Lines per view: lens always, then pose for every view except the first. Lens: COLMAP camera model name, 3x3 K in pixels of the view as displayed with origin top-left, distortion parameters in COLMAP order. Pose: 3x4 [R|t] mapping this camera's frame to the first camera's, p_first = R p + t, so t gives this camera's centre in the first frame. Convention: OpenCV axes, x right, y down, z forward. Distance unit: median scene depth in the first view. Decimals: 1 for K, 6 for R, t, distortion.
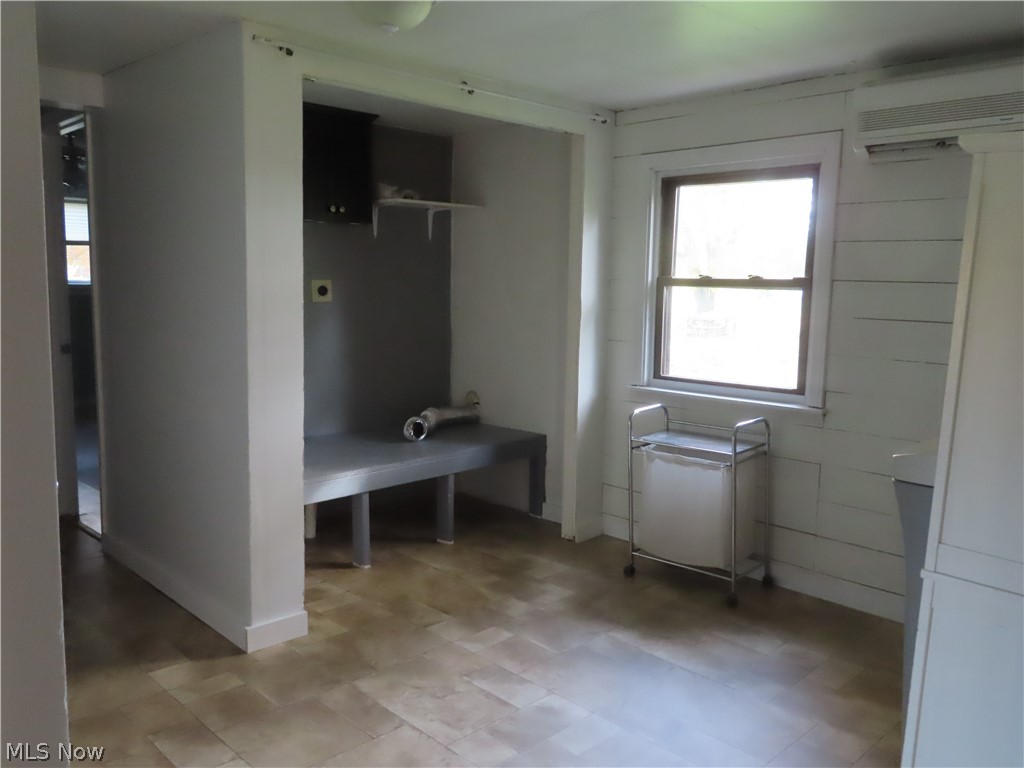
lens RADIAL K [[855.8, 0, 512.0], [0, 855.8, 384.0], [0, 0, 1]] dist [0.007119, 0.004794]
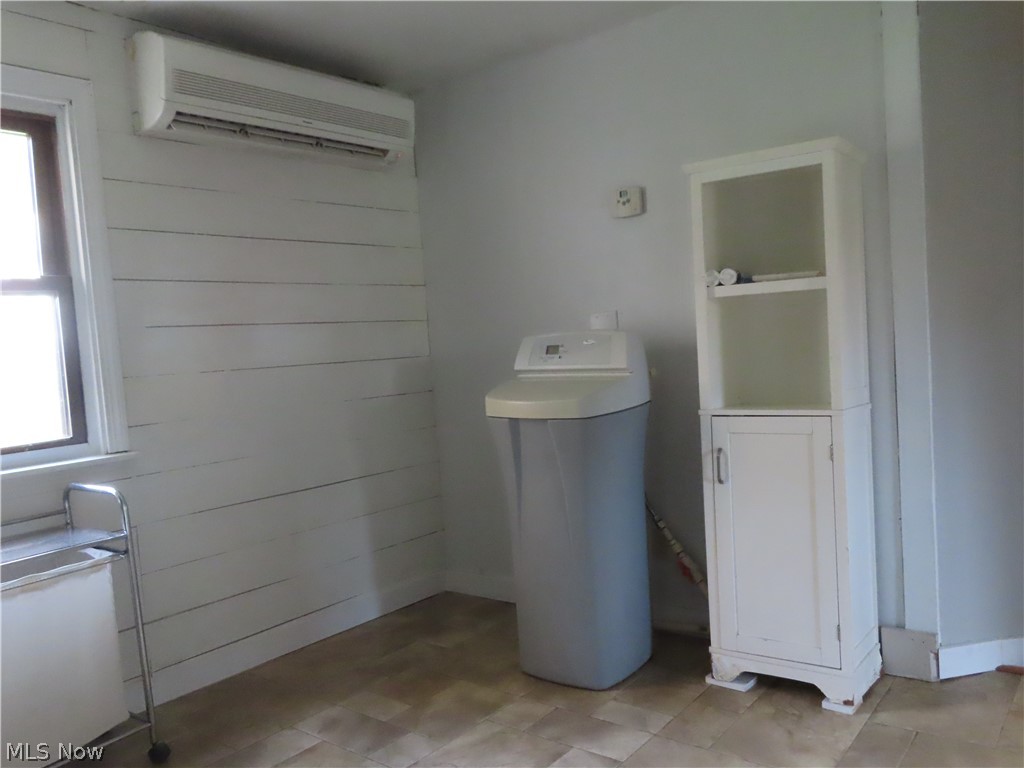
lens RADIAL K [[855.8, 0, 512.0], [0, 855.8, 384.0], [0, 0, 1]] dist [0.007119, 0.004794]
pose [[-0.163309, -0.064767, 0.984447, -0.453190], [0.175712, 0.979980, 0.093622, -0.042319], [-0.970801, 0.188269, -0.148659, 0.848867]]
